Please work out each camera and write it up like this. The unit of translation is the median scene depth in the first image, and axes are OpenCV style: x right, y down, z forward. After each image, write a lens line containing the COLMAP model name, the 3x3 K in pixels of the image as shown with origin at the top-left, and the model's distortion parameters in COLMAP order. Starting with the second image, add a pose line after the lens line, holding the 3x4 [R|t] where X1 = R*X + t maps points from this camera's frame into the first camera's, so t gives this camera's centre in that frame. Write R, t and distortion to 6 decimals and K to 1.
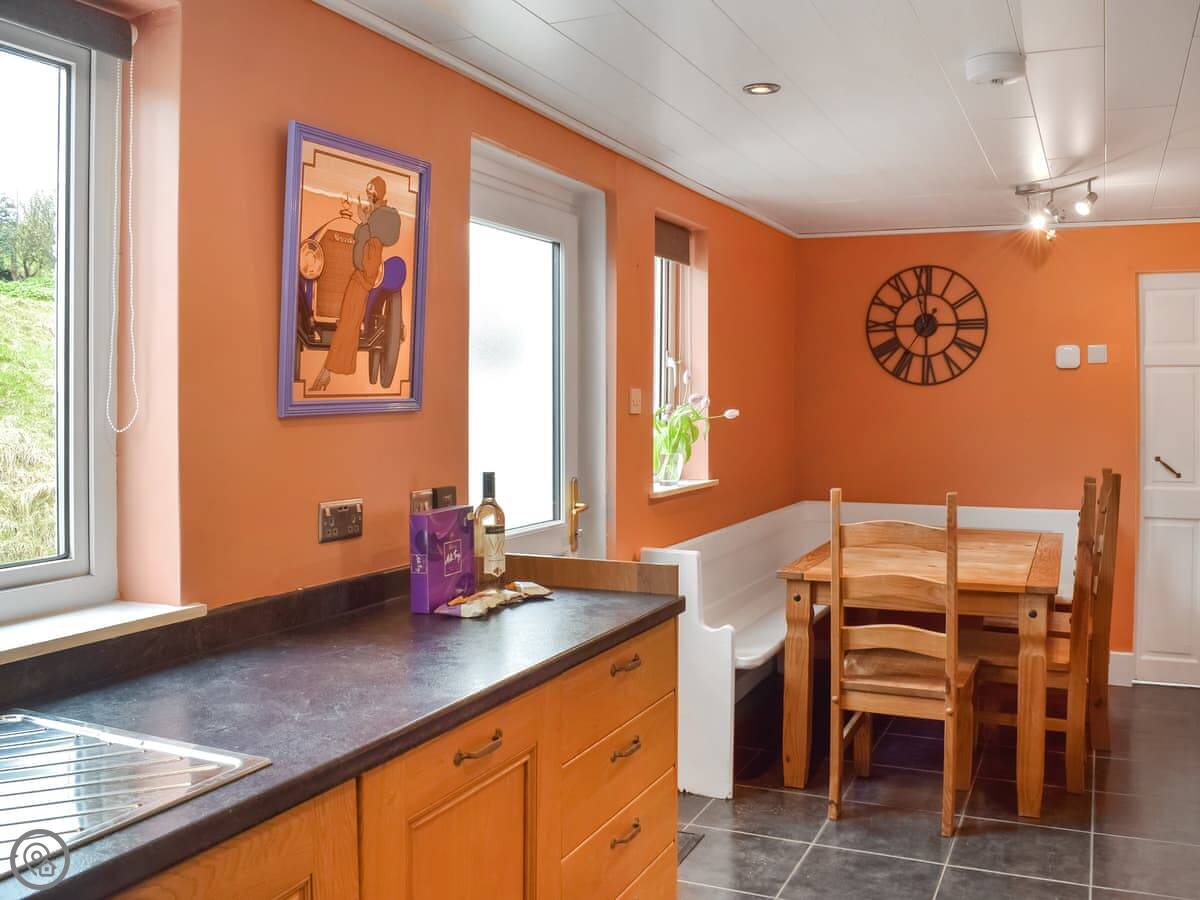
lens RADIAL K [[1091.9, 0, 595.0], [0, 1091.9, 451.6], [0, 0, 1]] dist [-0.067237, 0.003472]
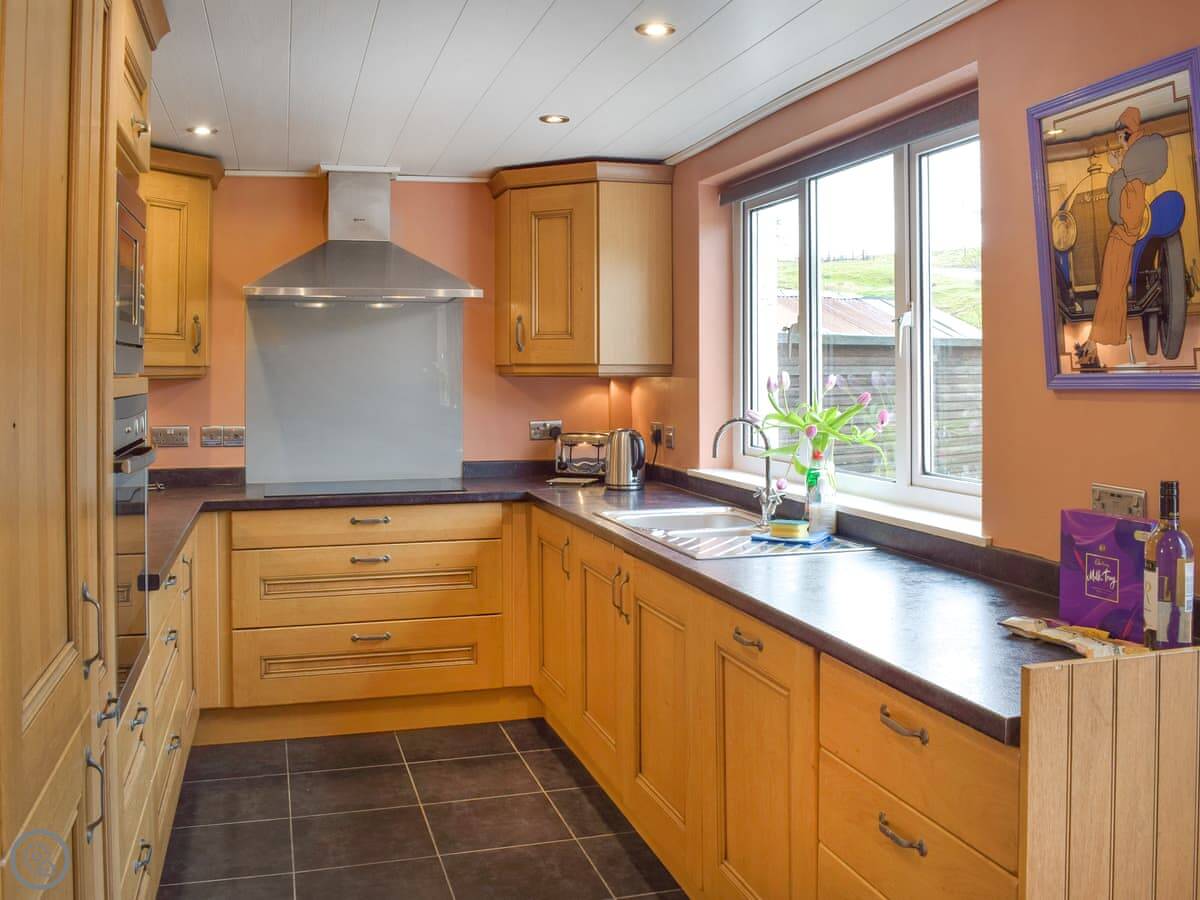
lens RADIAL K [[1091.9, 0, 595.0], [0, 1091.9, 451.6], [0, 0, 1]] dist [-0.067237, 0.003472]
pose [[-0.746979, 0.049084, -0.663034, 0.688031], [-0.033744, 0.993187, 0.111541, -0.069723], [0.663991, 0.105692, -0.740233, 1.408483]]
